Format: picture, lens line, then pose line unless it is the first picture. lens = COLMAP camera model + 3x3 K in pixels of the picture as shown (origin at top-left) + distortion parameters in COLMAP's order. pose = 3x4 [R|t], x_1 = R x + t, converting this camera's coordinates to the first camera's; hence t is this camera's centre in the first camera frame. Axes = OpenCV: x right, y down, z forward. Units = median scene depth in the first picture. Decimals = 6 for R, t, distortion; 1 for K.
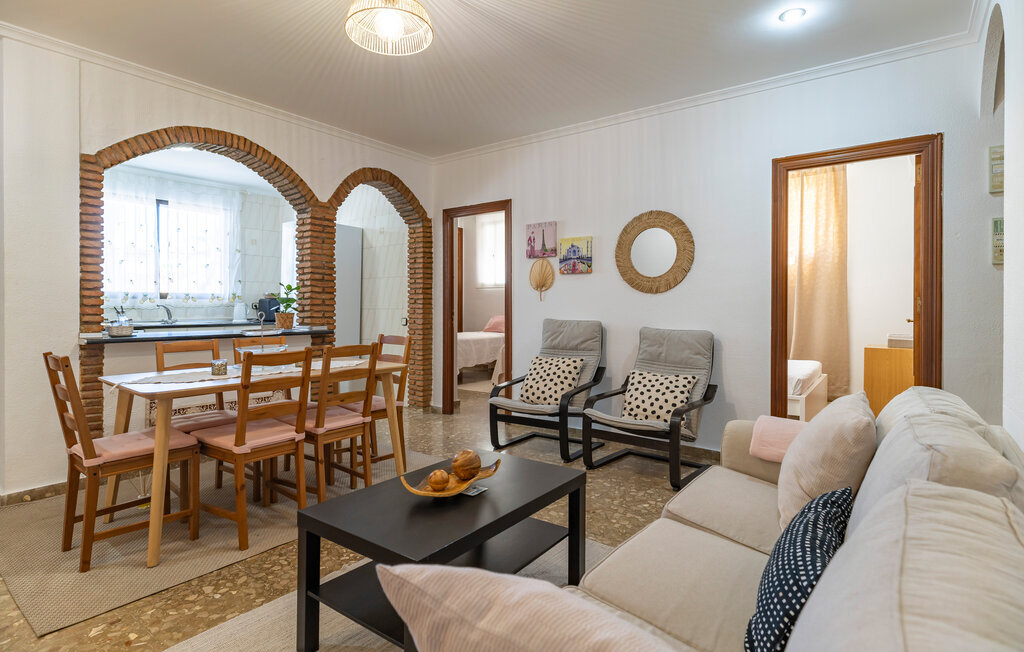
lens RADIAL K [[526.2, 0, 514.0], [0, 526.2, 311.5], [0, 0, 1]] dist [-0.000449, -0.000300]
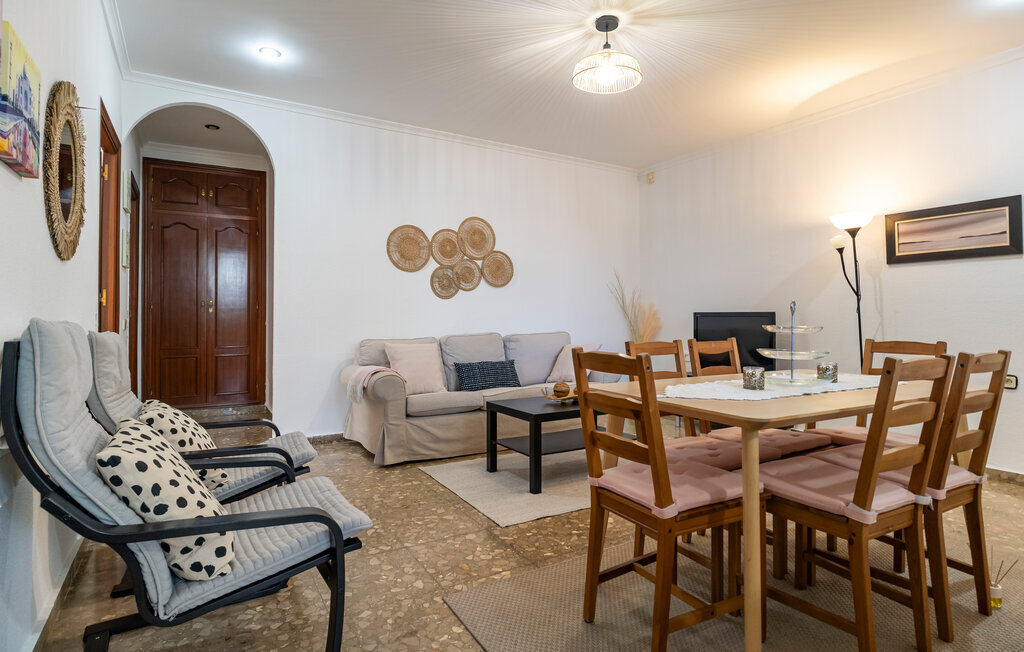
lens RADIAL K [[529.8, 0, 510.5], [0, 529.8, 304.9], [0, 0, 1]] dist [-0.001692, -0.000025]
pose [[-0.933298, 0.001454, 0.359100, -0.263130], [-0.002116, 0.999952, -0.009547, 0.010186], [-0.359097, -0.009670, -0.933250, 1.249665]]
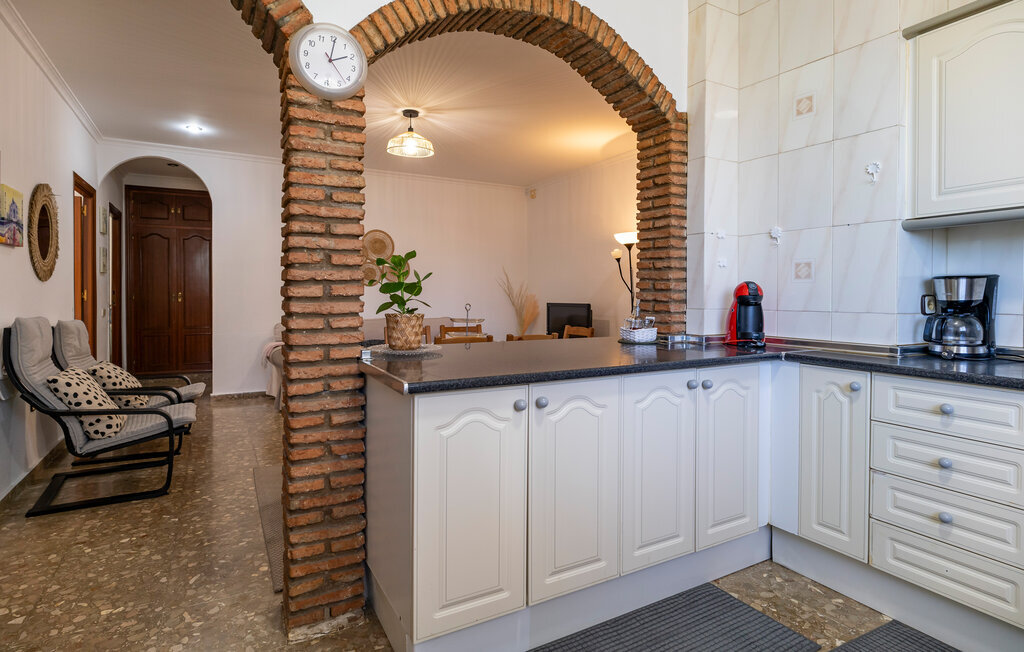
lens RADIAL K [[530.4, 0, 529.2], [0, 530.4, 297.8], [0, 0, 1]] dist [-0.000193, -0.000406]
pose [[-0.926605, -0.009748, 0.375910, -0.757178], [-0.004657, 0.999885, 0.014449, -0.021880], [-0.376008, 0.011638, -0.926543, 1.445933]]
